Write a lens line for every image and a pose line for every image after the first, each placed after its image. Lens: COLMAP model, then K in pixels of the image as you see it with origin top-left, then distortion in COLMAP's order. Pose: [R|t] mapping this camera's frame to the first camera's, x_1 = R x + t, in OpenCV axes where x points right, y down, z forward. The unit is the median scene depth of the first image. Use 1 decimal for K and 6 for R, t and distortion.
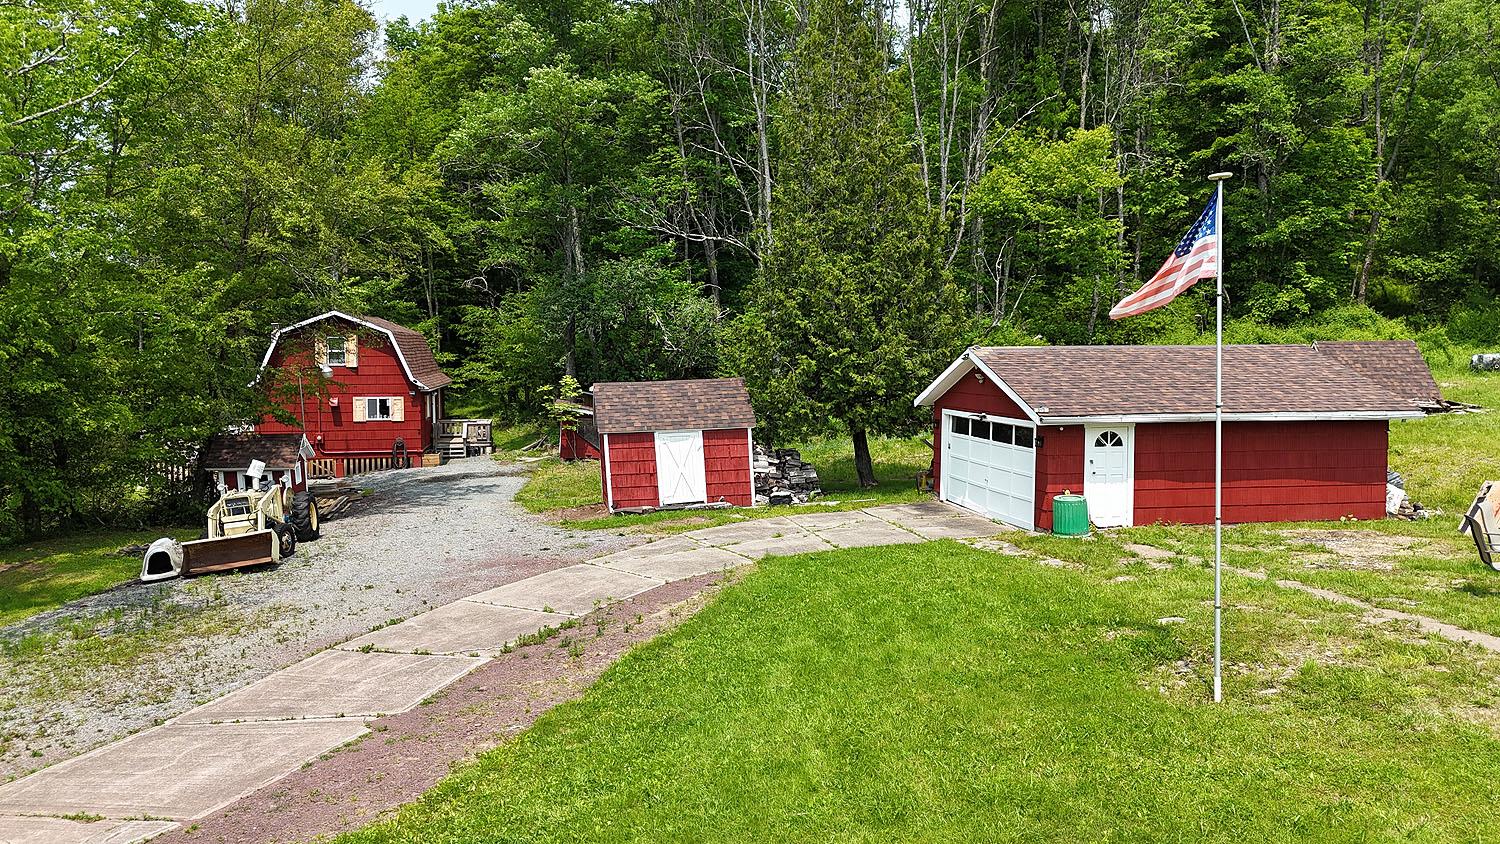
lens RADIAL K [[1096.6, 0, 754.5], [0, 1096.6, 420.3], [0, 0, 1]] dist [0.076713, -0.071210]
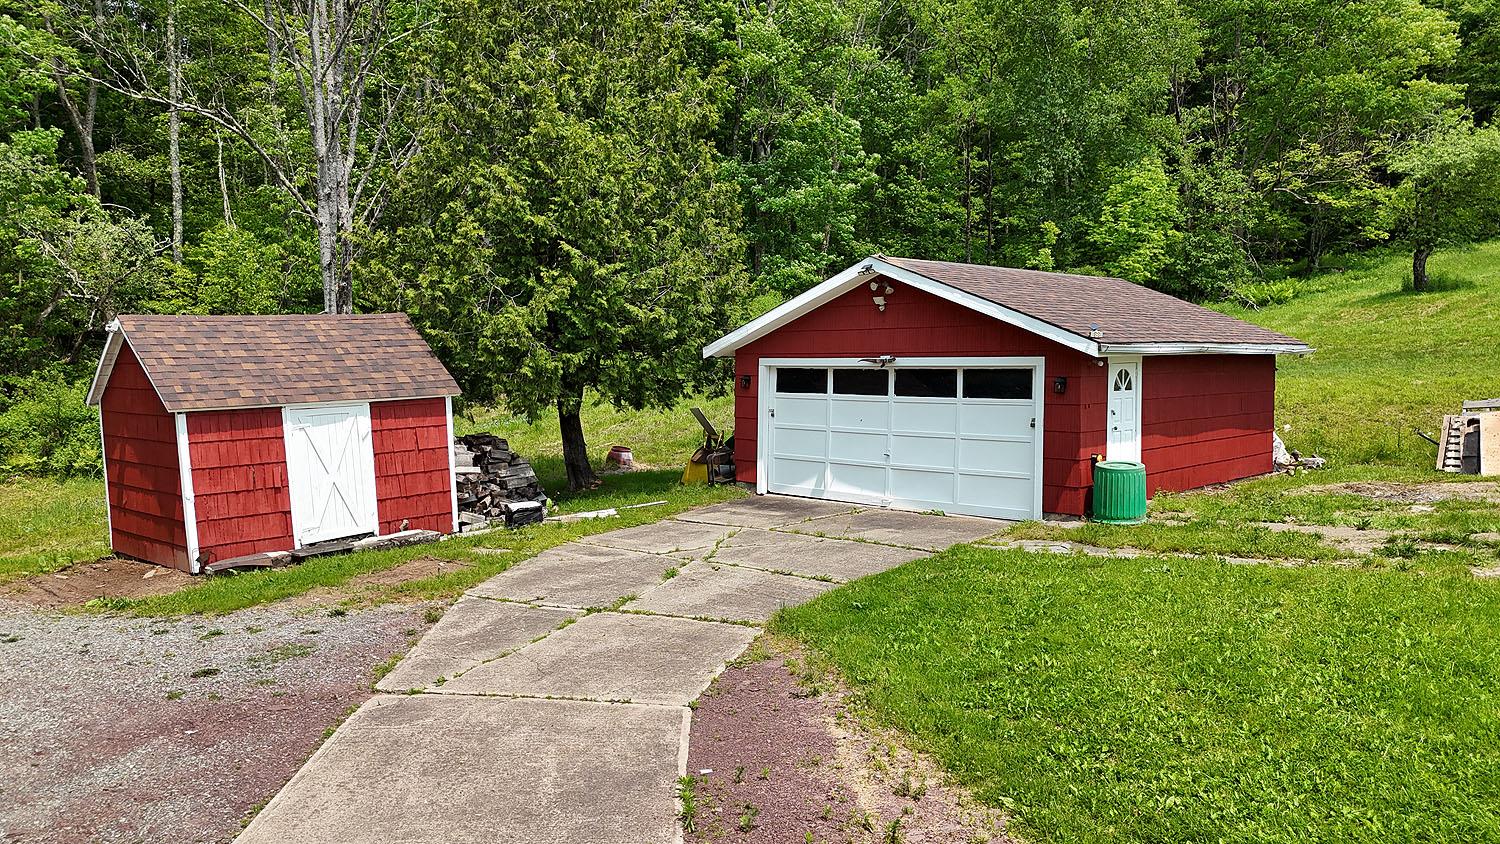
lens RADIAL K [[1096.6, 0, 758.9], [0, 1096.6, 420.3], [0, 0, 1]] dist [0.076713, -0.071210]
pose [[0.805519, -0.036023, 0.591474, -0.169745], [0.040126, 0.999175, 0.006207, 0.017261], [-0.591210, 0.018734, 0.806300, 0.341283]]
